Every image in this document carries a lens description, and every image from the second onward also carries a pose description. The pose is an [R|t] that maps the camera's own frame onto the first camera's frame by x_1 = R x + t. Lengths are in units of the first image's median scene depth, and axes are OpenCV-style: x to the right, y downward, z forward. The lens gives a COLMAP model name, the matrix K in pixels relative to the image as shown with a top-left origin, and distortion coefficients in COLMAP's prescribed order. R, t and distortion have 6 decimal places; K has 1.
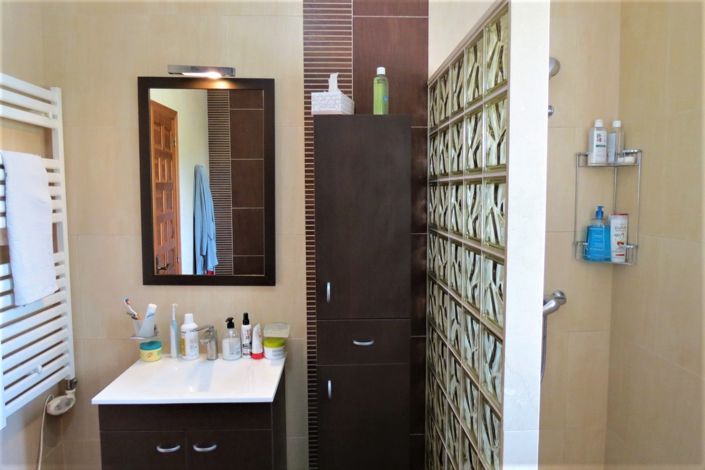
lens RADIAL K [[495.0, 0, 347.8], [0, 495.0, 231.7], [0, 0, 1]] dist [-0.034866, 0.001670]
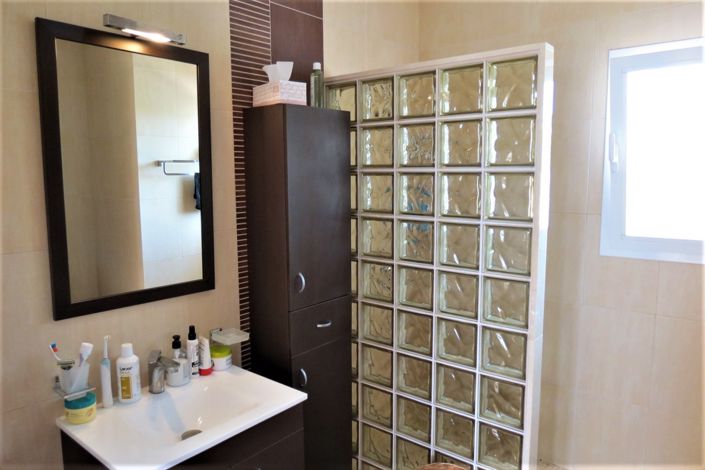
lens RADIAL K [[495.0, 0, 347.8], [0, 495.0, 231.7], [0, 0, 1]] dist [-0.034866, 0.001670]
pose [[0.667609, -0.094114, 0.738540, -0.640560], [0.065433, 0.995557, 0.067718, -0.037996], [-0.741631, 0.003115, 0.670801, 0.227706]]
